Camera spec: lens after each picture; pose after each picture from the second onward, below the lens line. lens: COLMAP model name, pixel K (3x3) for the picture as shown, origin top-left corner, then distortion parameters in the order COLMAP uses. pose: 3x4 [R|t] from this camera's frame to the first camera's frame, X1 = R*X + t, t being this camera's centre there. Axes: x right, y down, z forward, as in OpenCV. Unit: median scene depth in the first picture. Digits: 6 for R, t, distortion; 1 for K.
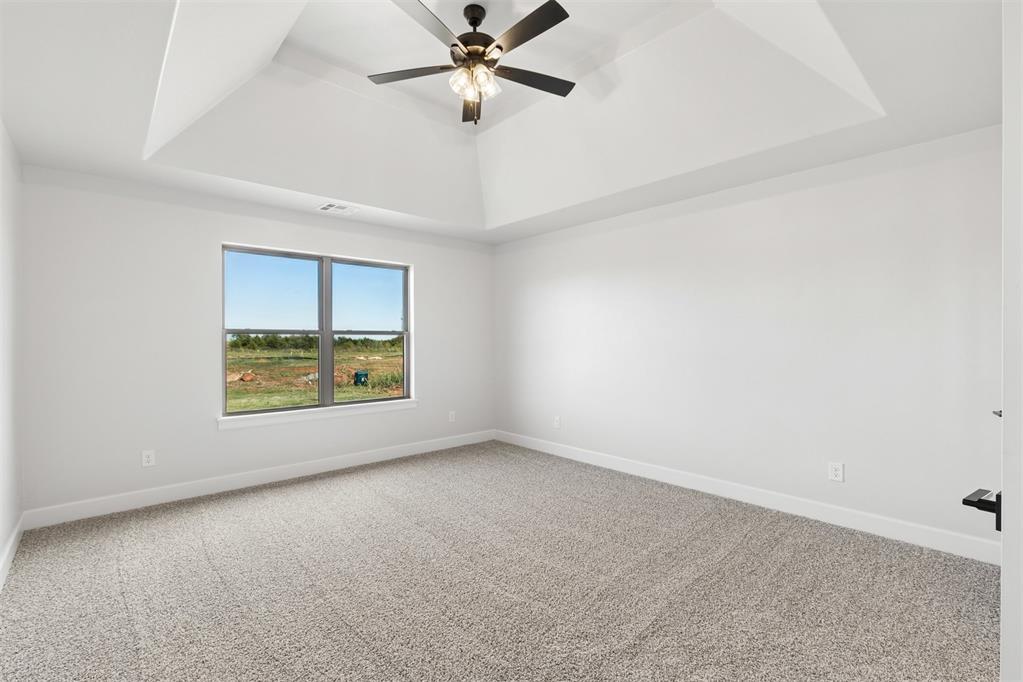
lens RADIAL K [[462.1, 0, 506.8], [0, 462.1, 338.2], [0, 0, 1]] dist [-0.001839, -0.000922]
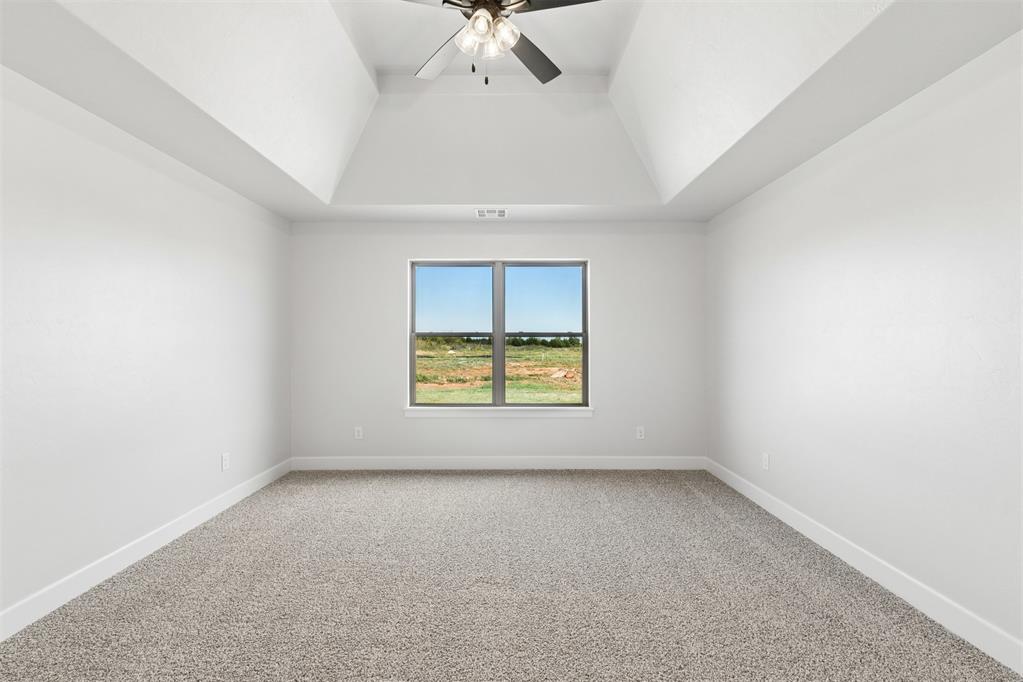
lens RADIAL K [[462.1, 0, 543.7], [0, 462.1, 344.1], [0, 0, 1]] dist [-0.001839, -0.000922]
pose [[0.737841, 0.004398, -0.674960, 0.376602], [0.001204, 0.999969, 0.007832, 0.000195], [0.674973, -0.006591, 0.737813, 0.301206]]
